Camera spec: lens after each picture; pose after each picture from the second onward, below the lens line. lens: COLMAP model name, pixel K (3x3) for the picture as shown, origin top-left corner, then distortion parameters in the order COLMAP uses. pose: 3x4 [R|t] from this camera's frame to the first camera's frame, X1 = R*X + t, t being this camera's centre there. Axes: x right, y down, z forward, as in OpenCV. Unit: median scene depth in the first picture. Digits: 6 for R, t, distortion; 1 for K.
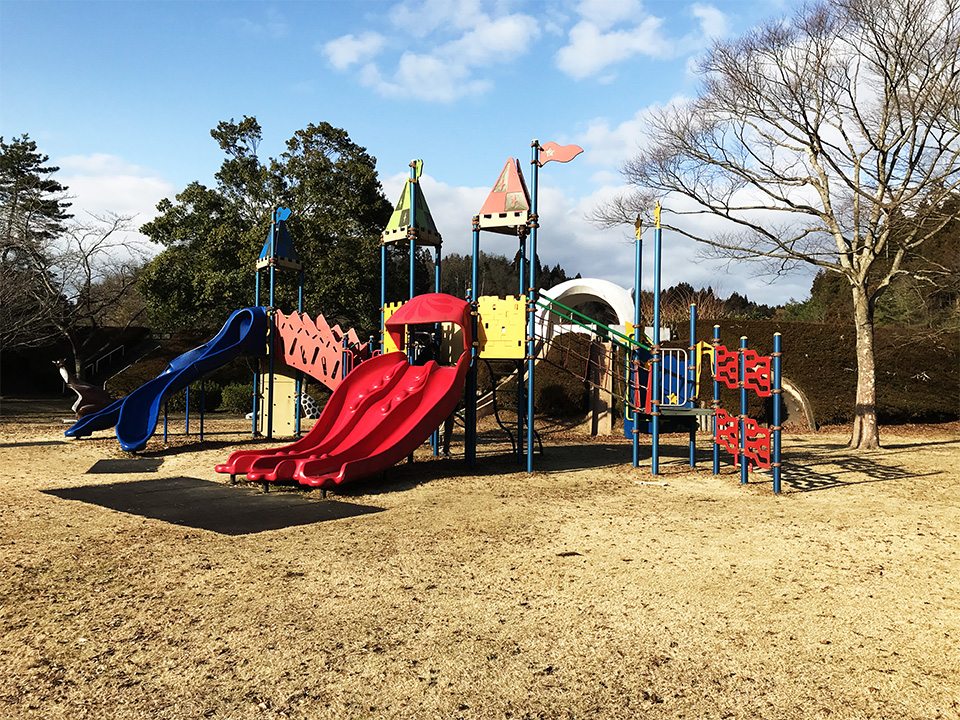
lens RADIAL K [[782.6, 0, 480.7], [0, 782.6, 358.5], [0, 0, 1]] dist [0.018706, -0.026240]
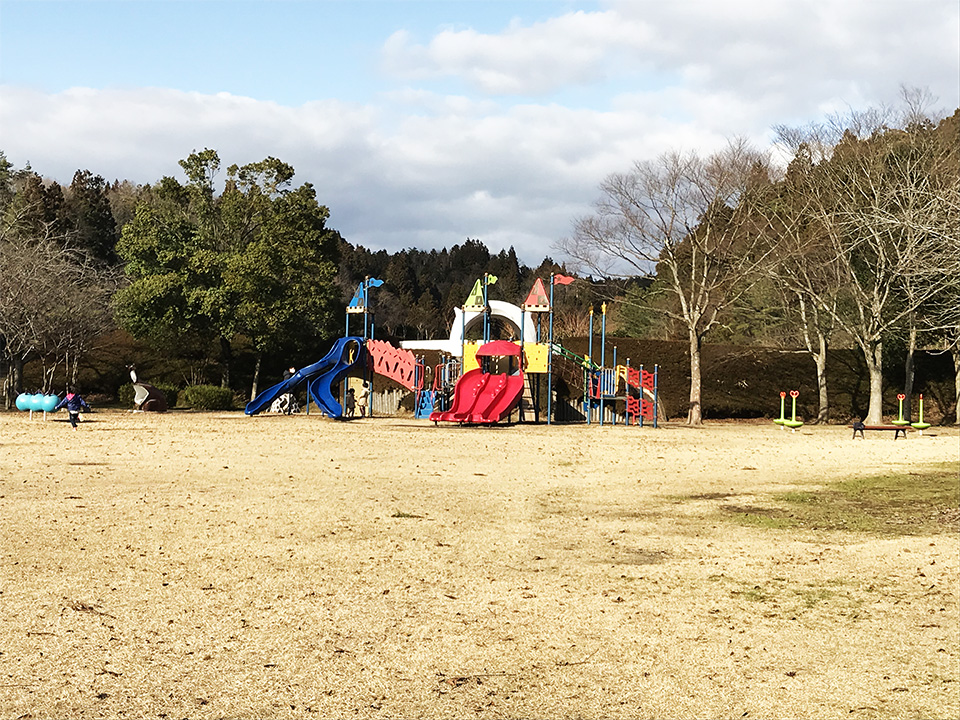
lens RADIAL K [[1335.3, 0, 480.7], [0, 1335.3, 362.2], [0, 0, 1]] dist [0.100211, 0.000000]
pose [[0.963258, 0.013571, 0.268236, -0.835764], [-0.015783, 0.999857, 0.006093, -0.036405], [-0.268115, -0.010103, 0.963334, -1.891635]]
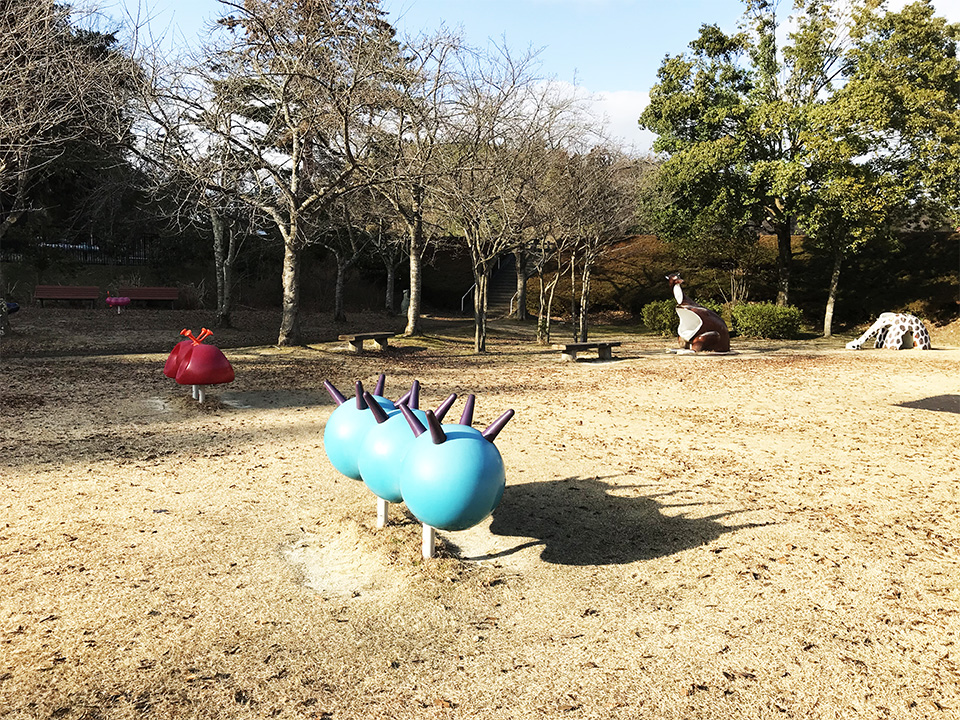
lens RADIAL K [[782.6, 0, 481.4], [0, 782.6, 360.7], [0, 0, 1]] dist [0.018706, -0.026240]
pose [[0.986526, 0.015988, -0.162819, -0.867912], [0.002959, 0.993307, 0.115462, -0.005257], [0.163575, -0.114388, 0.979877, 0.280549]]
